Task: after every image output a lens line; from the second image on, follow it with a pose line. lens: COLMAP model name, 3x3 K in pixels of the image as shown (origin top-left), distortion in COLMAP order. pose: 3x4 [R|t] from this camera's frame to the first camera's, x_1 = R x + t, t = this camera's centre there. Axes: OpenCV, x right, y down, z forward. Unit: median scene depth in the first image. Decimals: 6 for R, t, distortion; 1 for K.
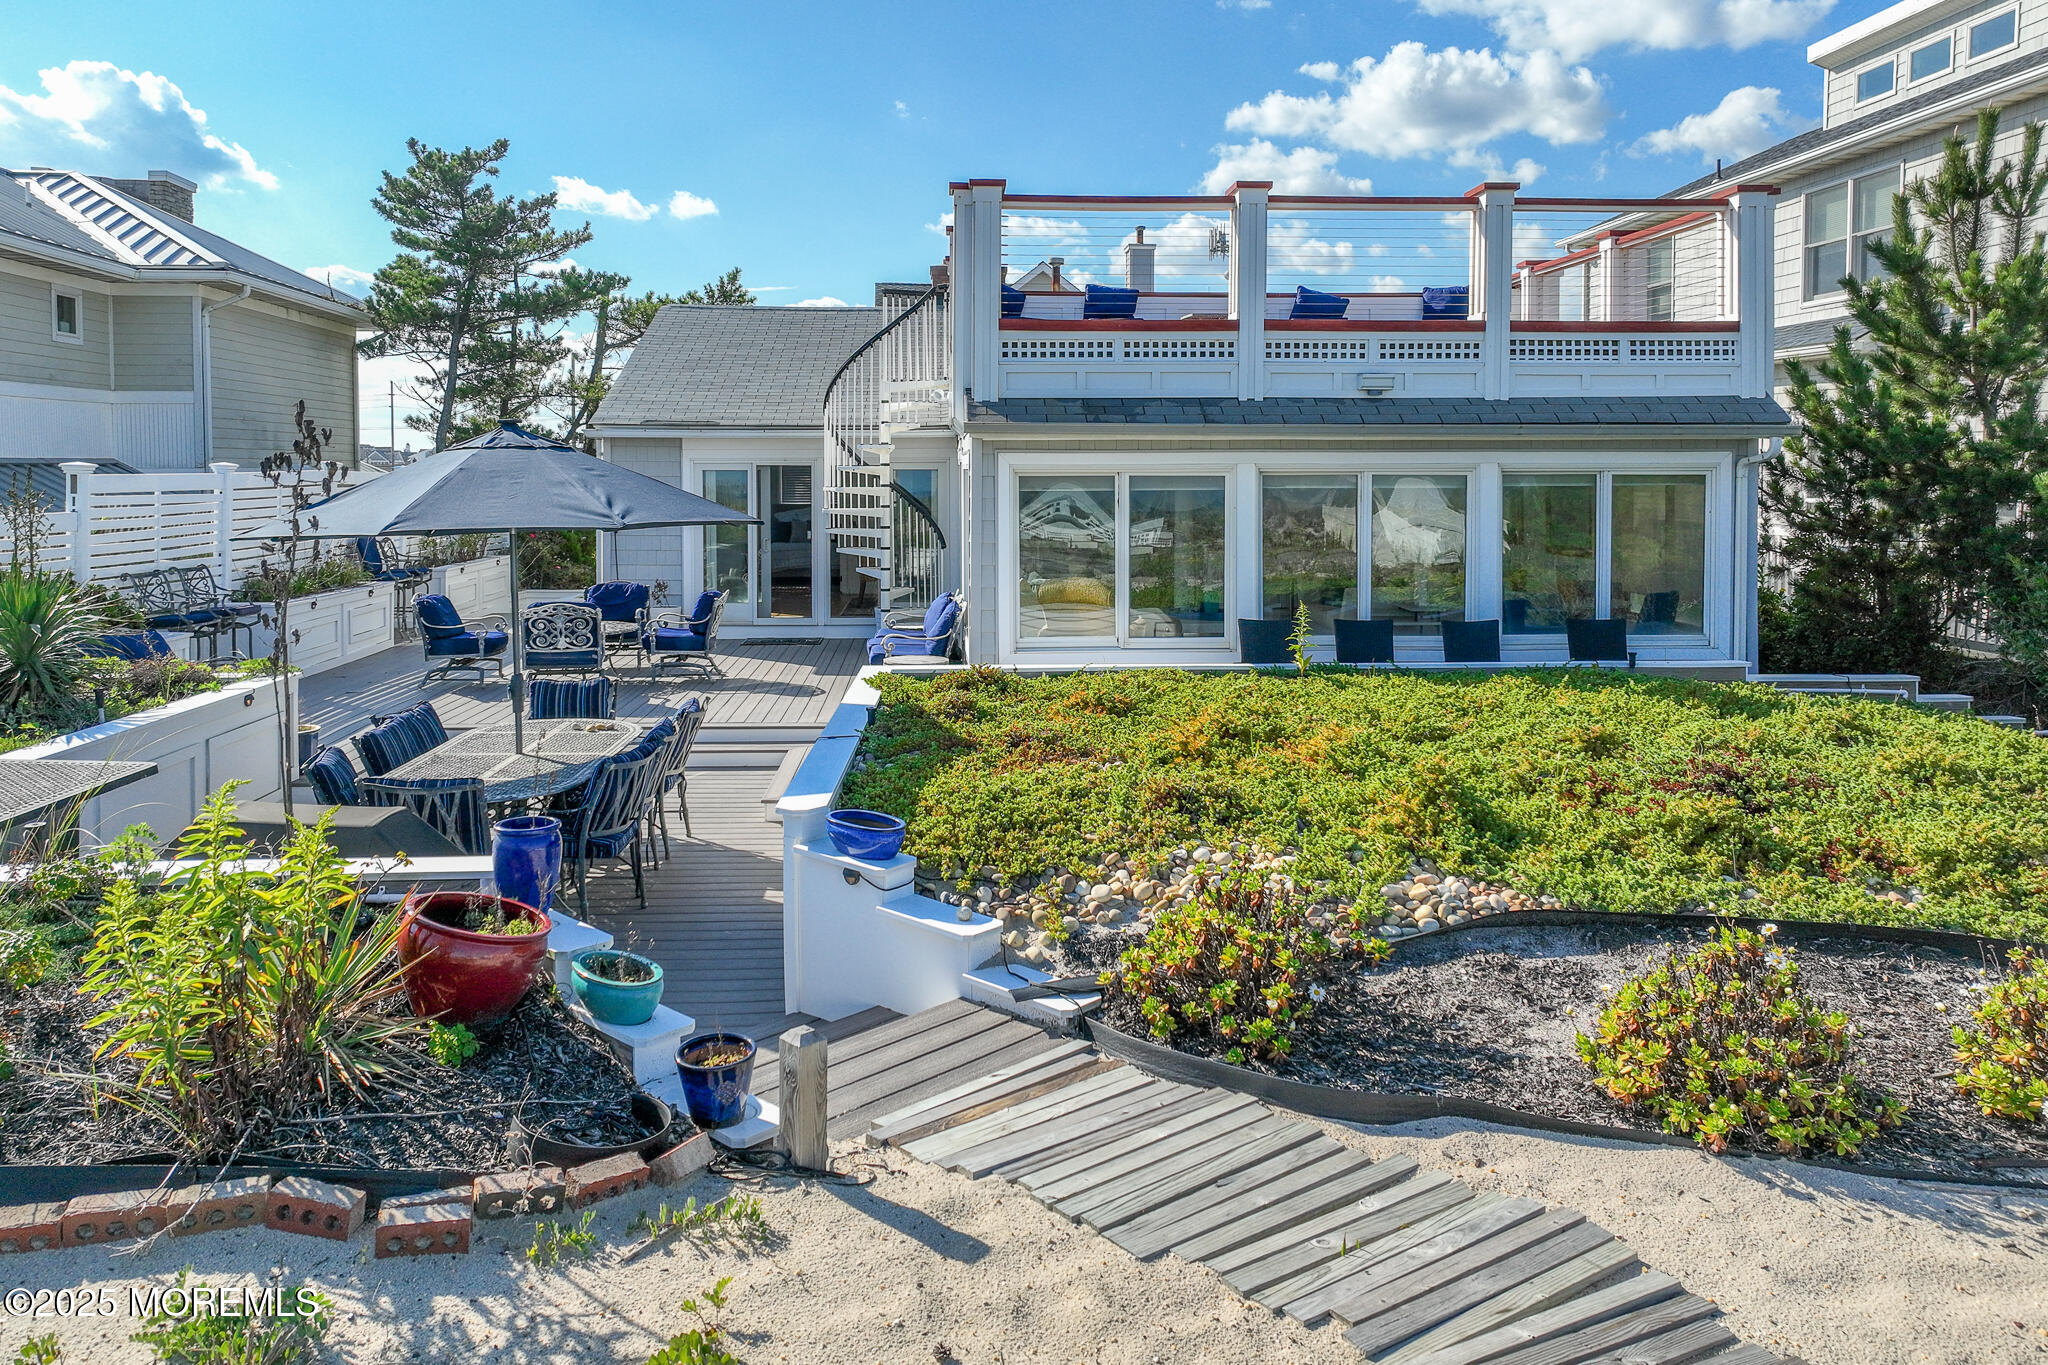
lens RADIAL K [[1475.7, 0, 982.8], [0, 1475.7, 533.0], [0, 0, 1]] dist [-0.002352, 0.000334]
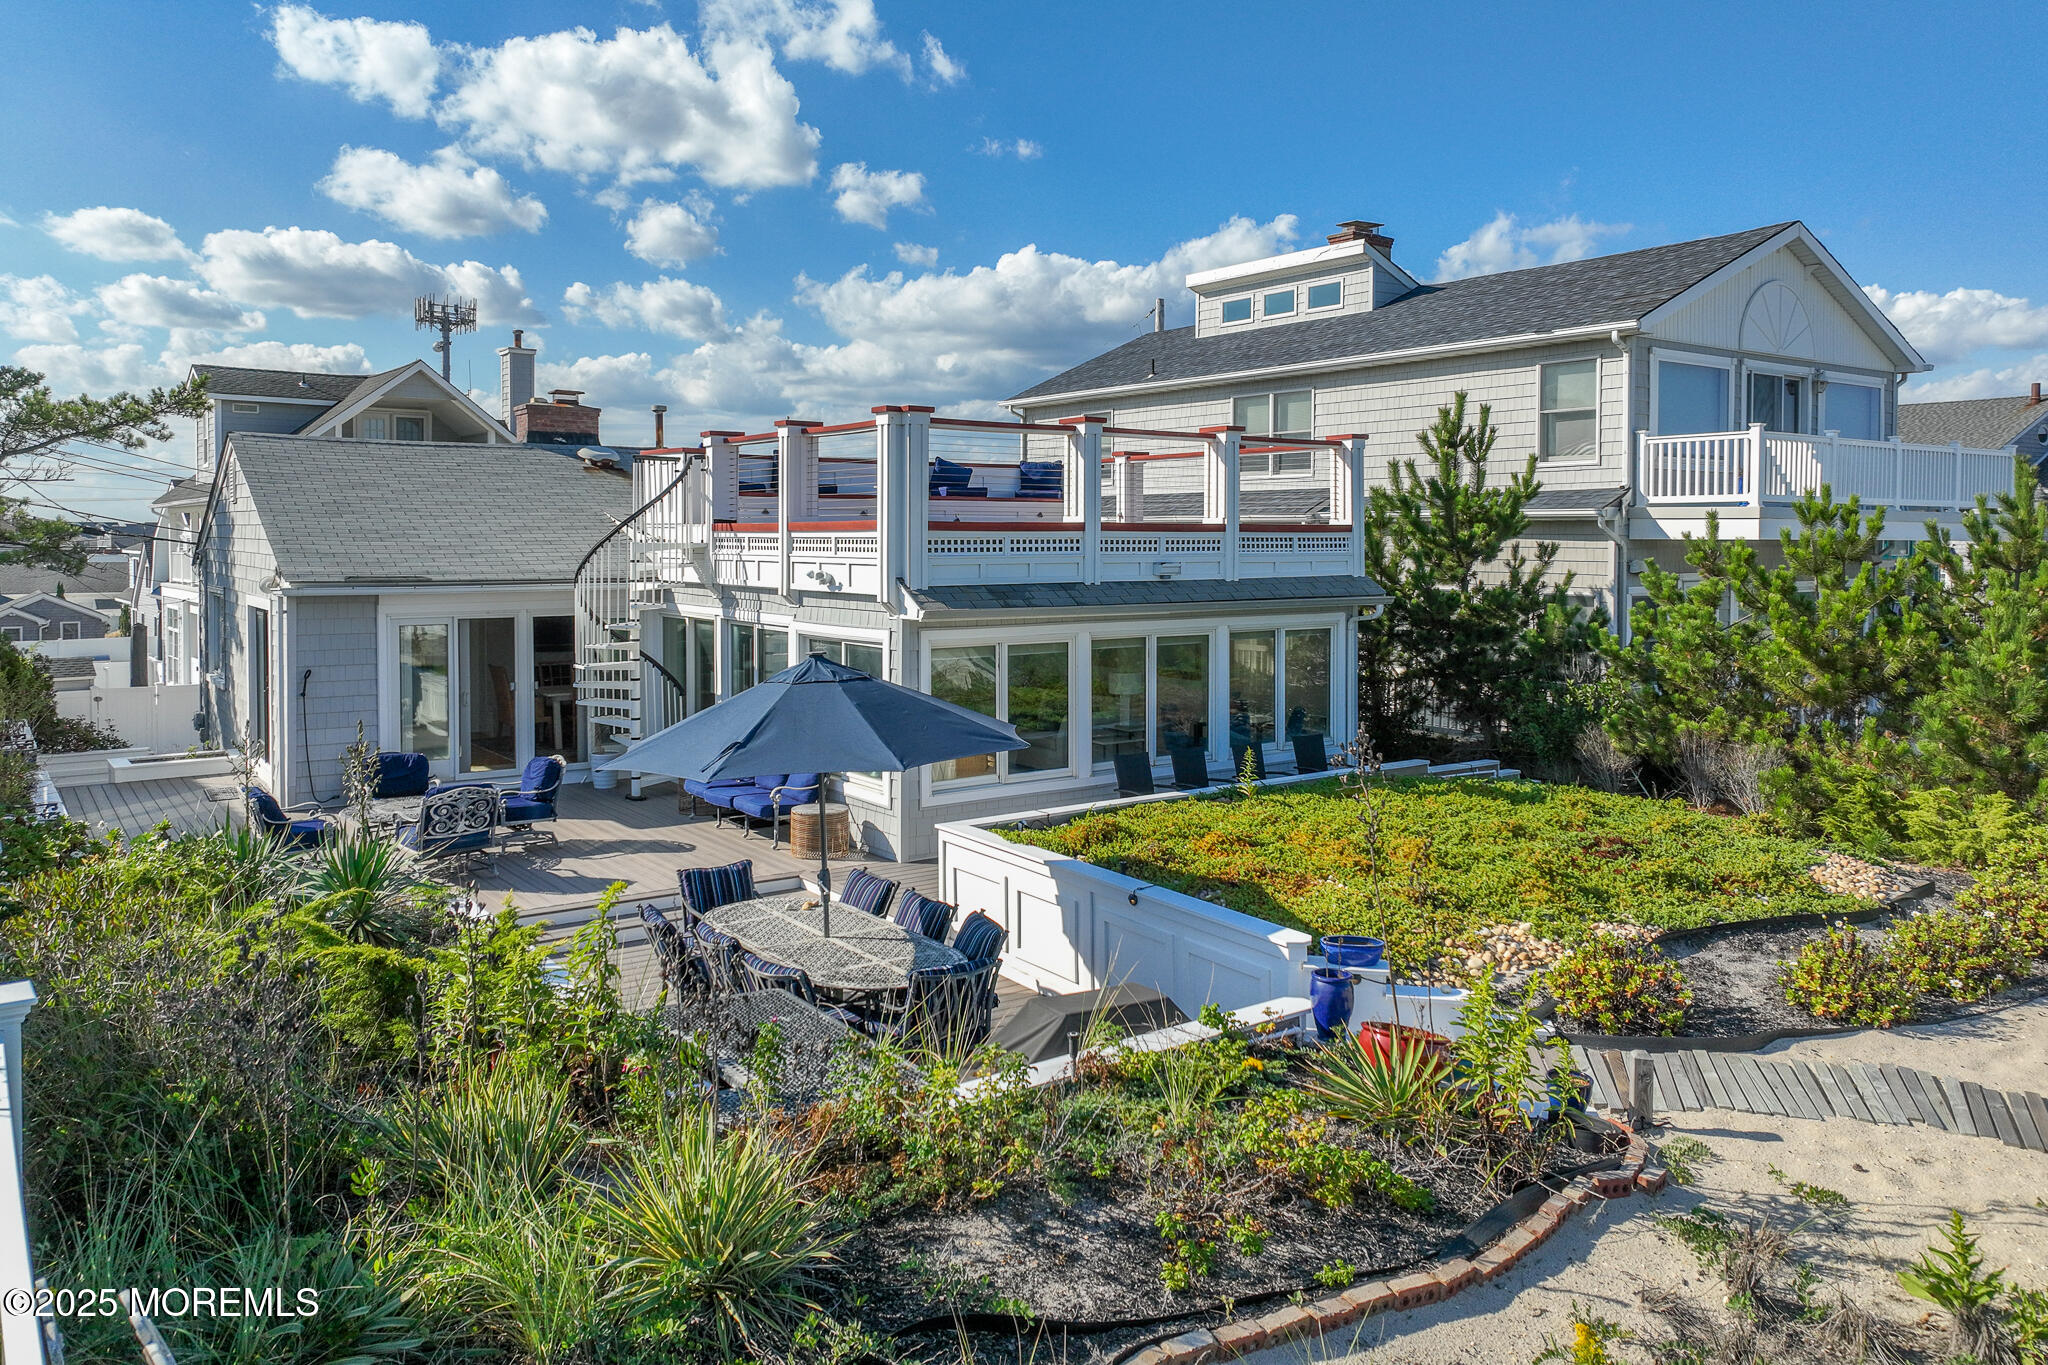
lens RADIAL K [[1453.7, 0, 1028.6], [0, 1453.7, 600.4], [0, 0, 1]] dist [0.007131, 0.001197]
pose [[0.829356, -0.021019, 0.558325, -0.415216], [0.021966, 0.999746, 0.005009, -0.059956], [-0.558289, 0.008110, 0.829607, -0.021233]]
